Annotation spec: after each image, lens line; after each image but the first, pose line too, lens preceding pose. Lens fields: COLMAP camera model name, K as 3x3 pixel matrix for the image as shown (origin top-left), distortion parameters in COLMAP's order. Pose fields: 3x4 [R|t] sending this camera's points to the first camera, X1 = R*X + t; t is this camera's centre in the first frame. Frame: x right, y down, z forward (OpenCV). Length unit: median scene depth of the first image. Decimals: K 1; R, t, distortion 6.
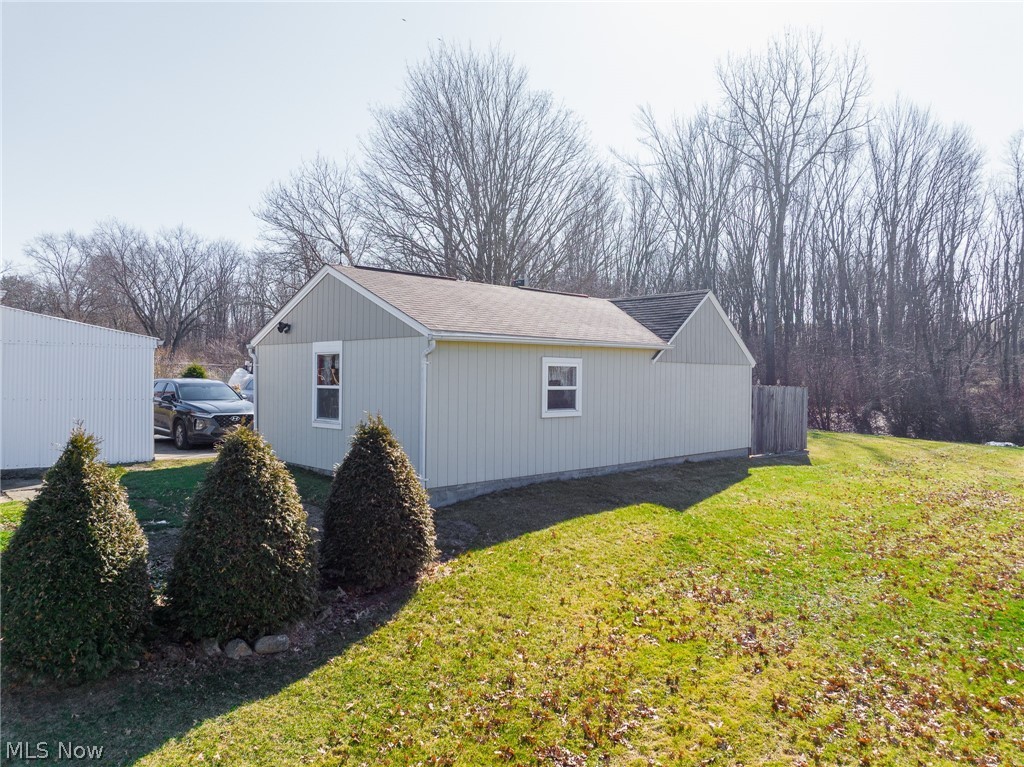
lens RADIAL K [[717.3, 0, 512.0], [0, 717.3, 383.5], [0, 0, 1]] dist [-0.030589, -0.001470]
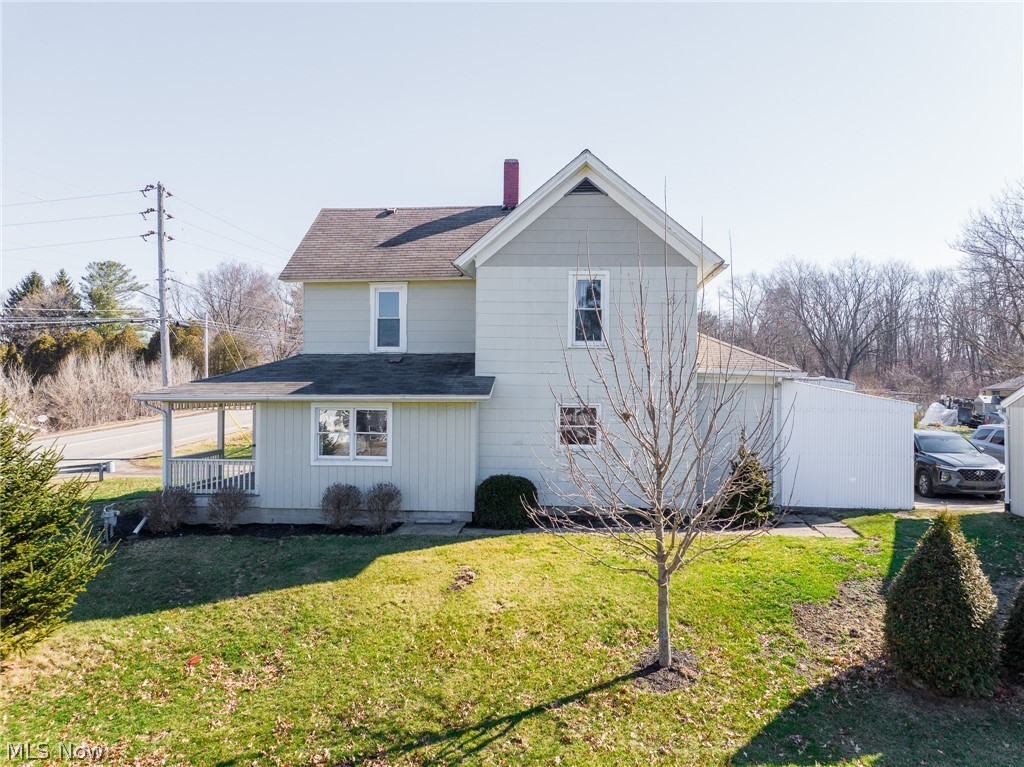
lens RADIAL K [[723.5, 0, 512.0], [0, 723.5, 383.5], [0, 0, 1]] dist [-0.086083, 0.064739]
pose [[0.652693, -0.010098, -0.757555, -0.048522], [-0.006747, 0.999794, -0.019140, -0.062092], [0.757592, 0.017604, 0.652490, -0.225286]]
